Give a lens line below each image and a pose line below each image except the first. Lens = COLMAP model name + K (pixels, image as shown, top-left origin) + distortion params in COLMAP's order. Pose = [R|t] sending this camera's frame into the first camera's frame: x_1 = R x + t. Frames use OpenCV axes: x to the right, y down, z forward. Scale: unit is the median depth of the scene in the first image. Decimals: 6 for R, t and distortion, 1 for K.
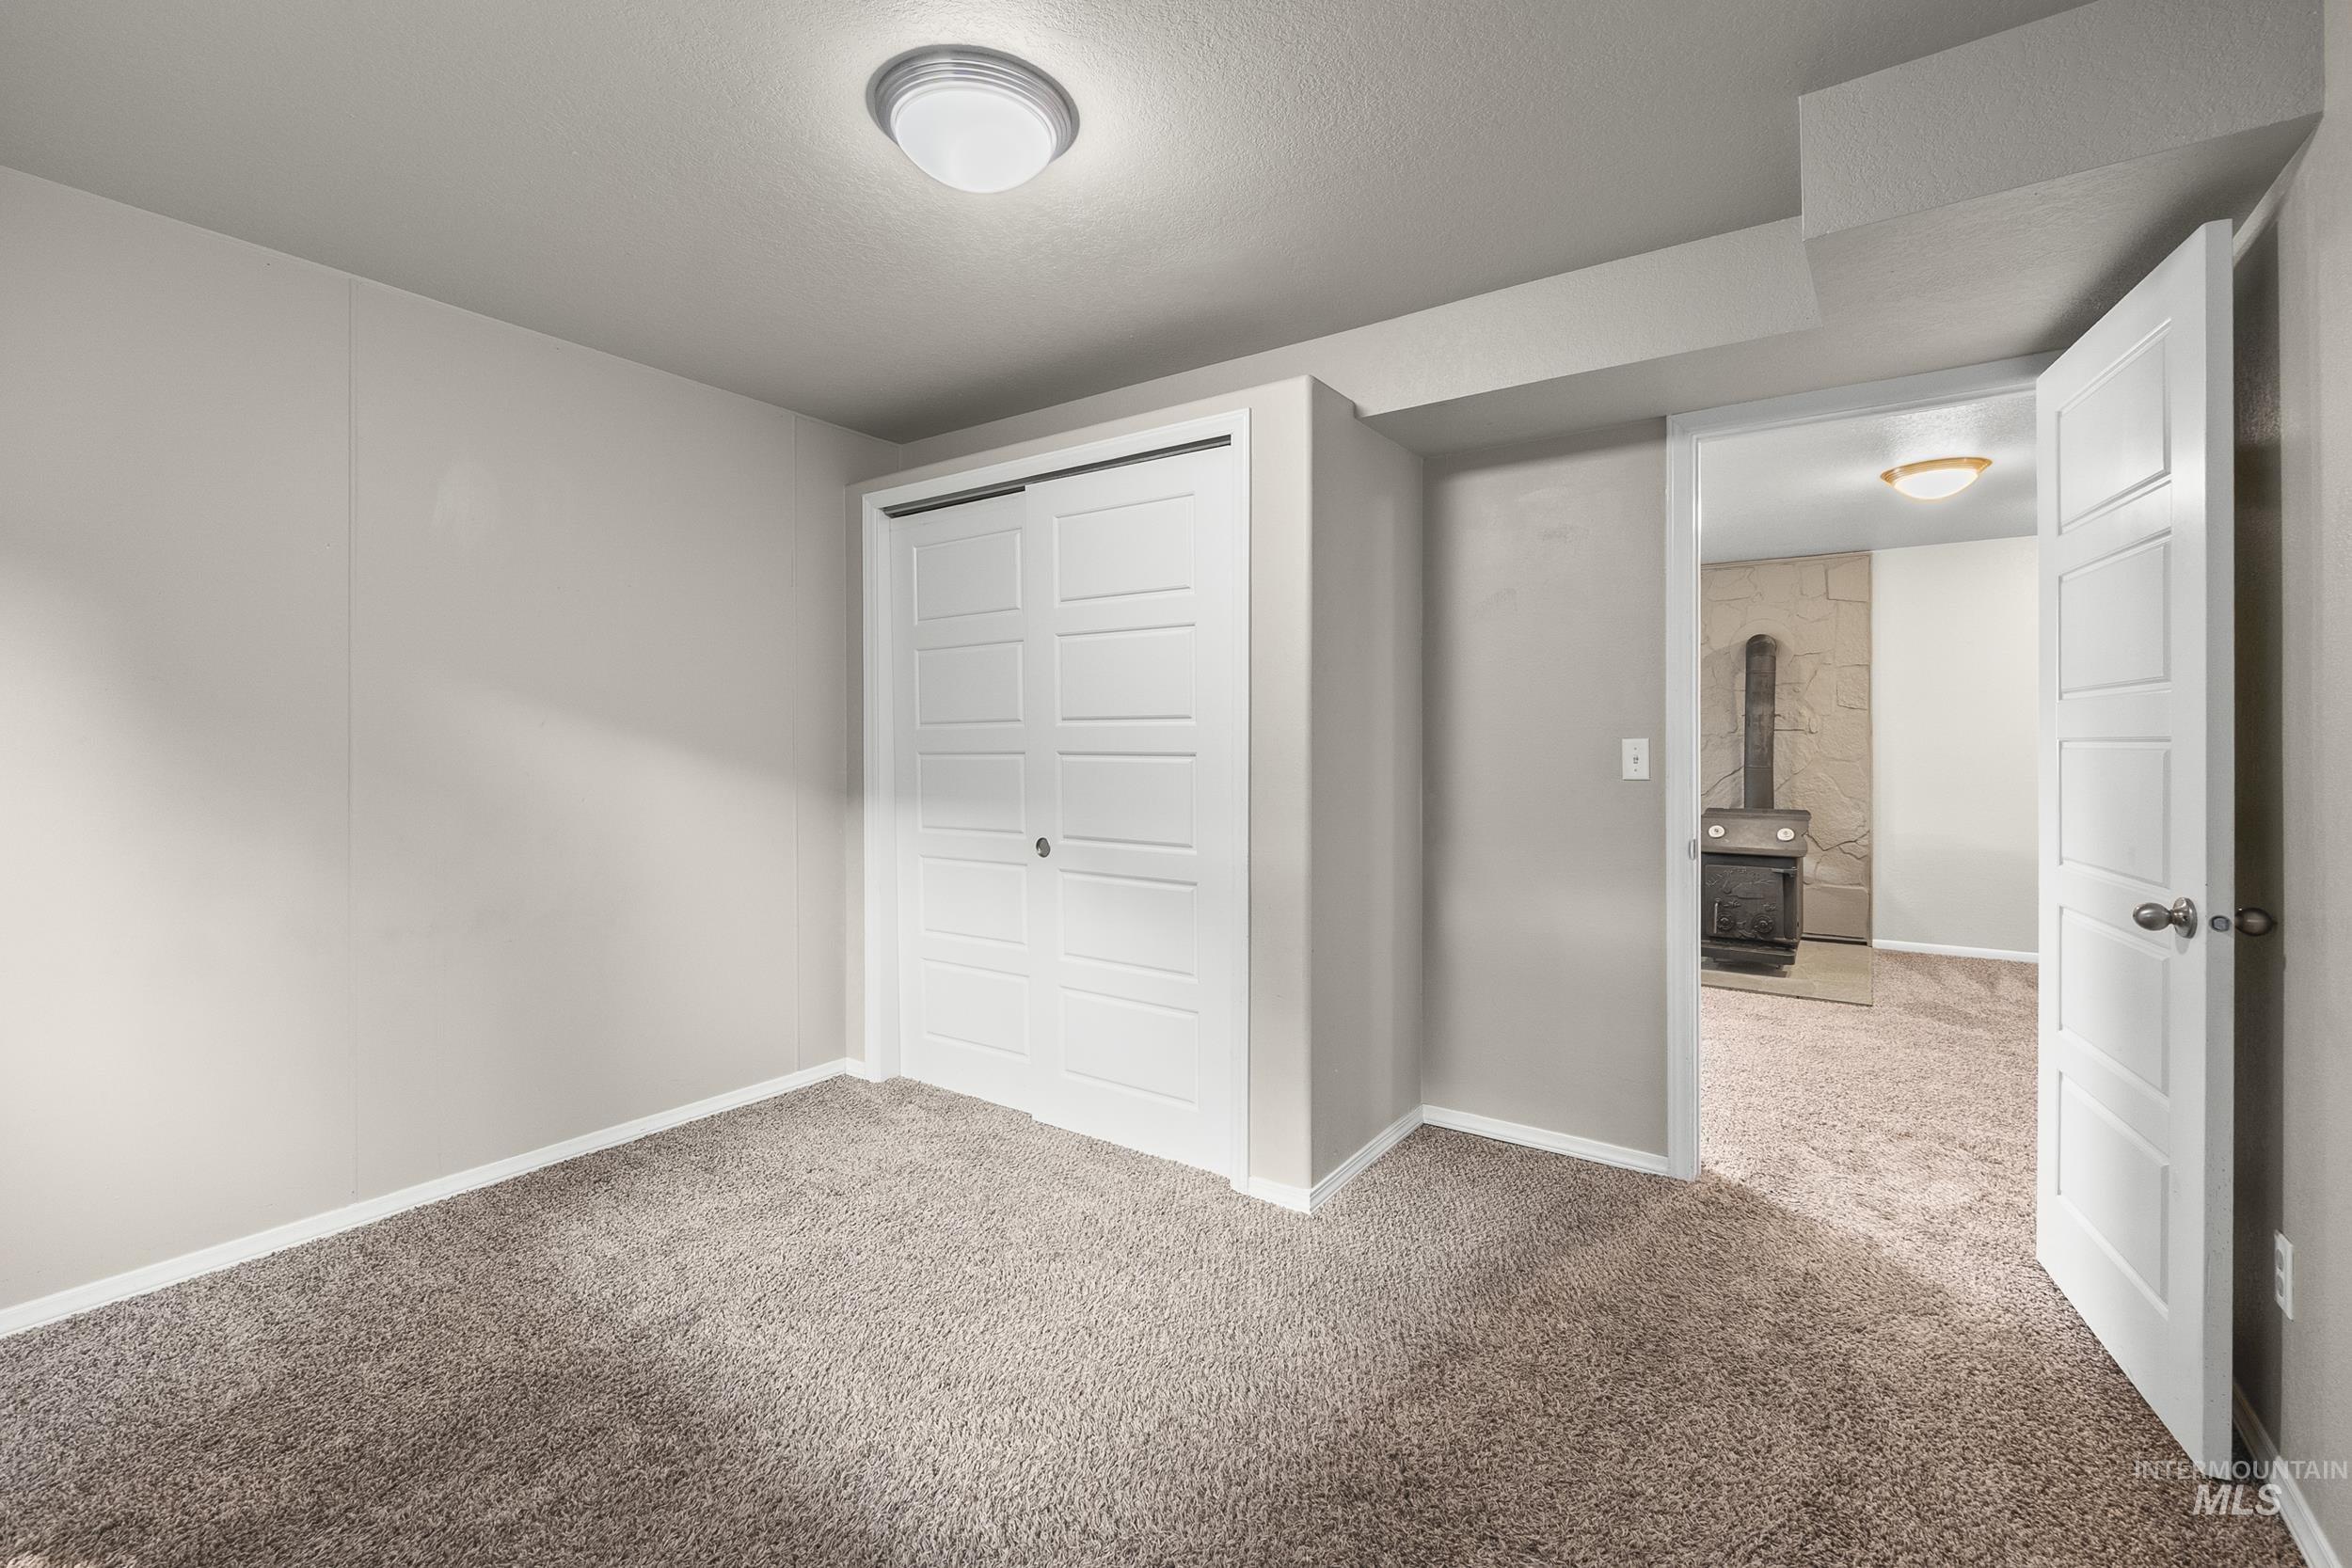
lens RADIAL K [[1009.4, 0, 1184.1], [0, 1009.4, 744.1], [0, 0, 1]] dist [-0.002148, -0.000276]
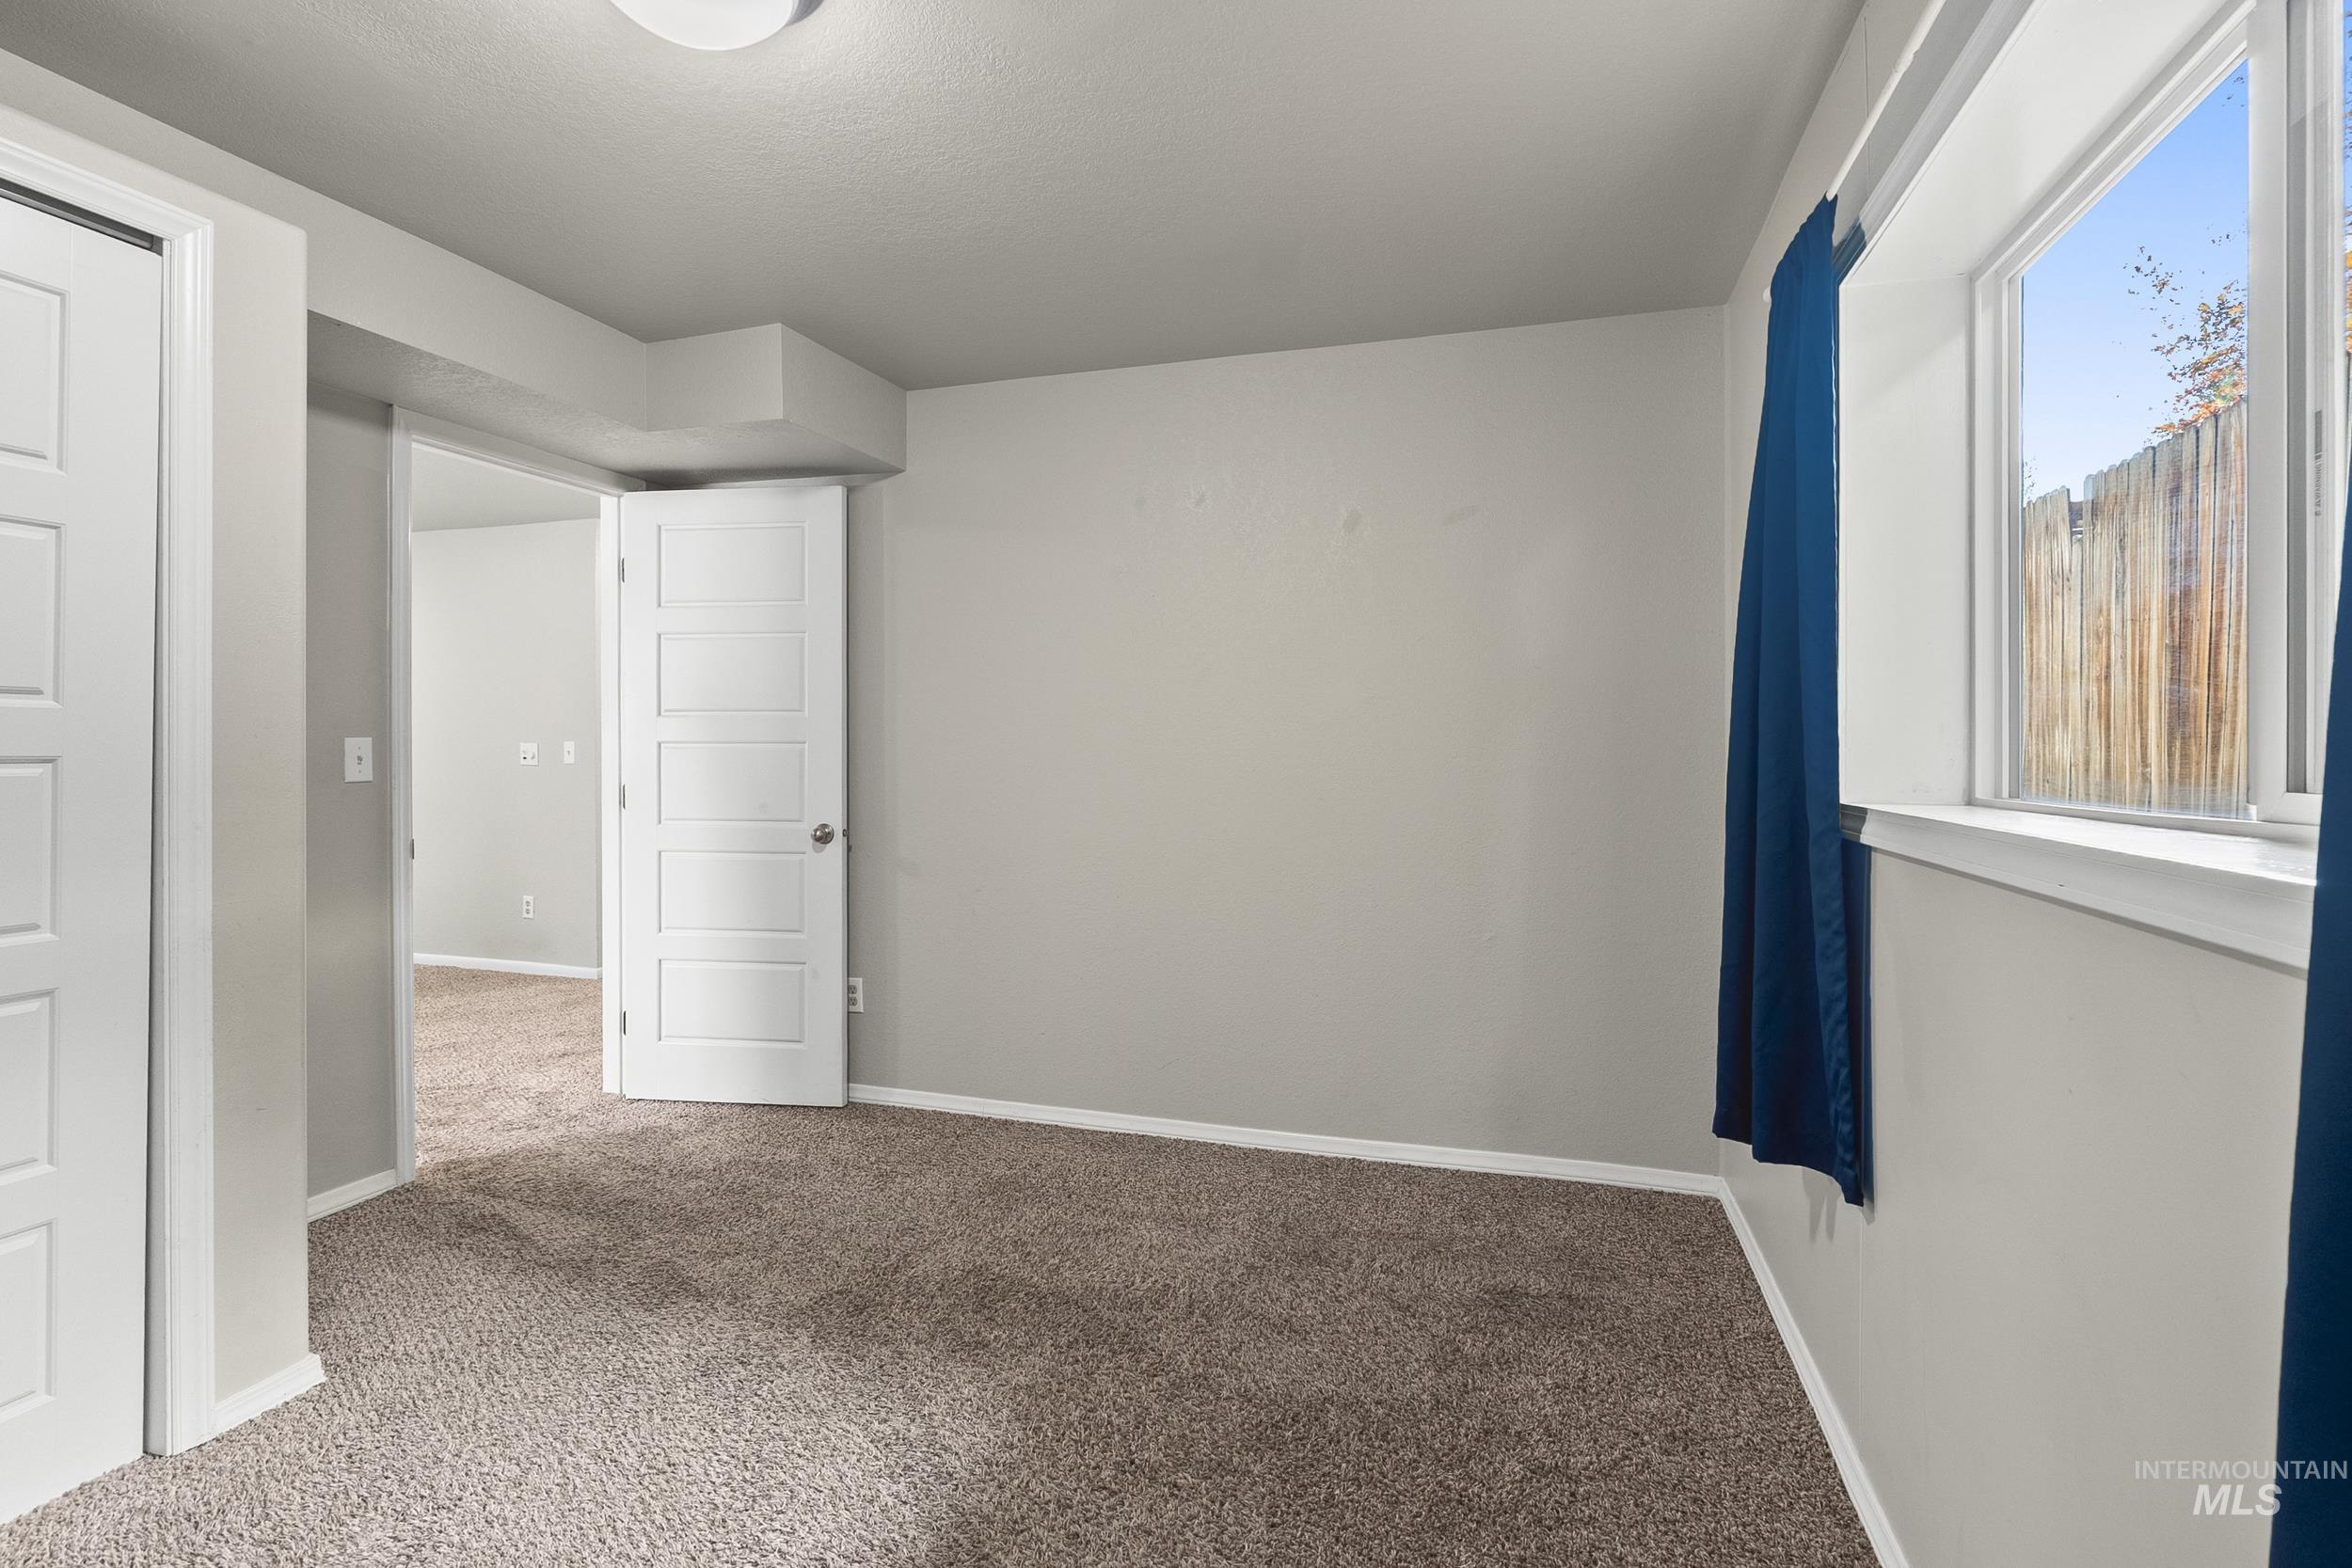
lens RADIAL K [[1171.0, 0, 1167.8], [0, 1171.0, 753.0], [0, 0, 1]] dist [-0.000348, 0.000026]
pose [[-0.297217, -0.005156, 0.954796, -0.880703], [-0.004054, 0.999983, 0.004138, 0.001629], [-0.954801, -0.002641, -0.297233, 0.670870]]
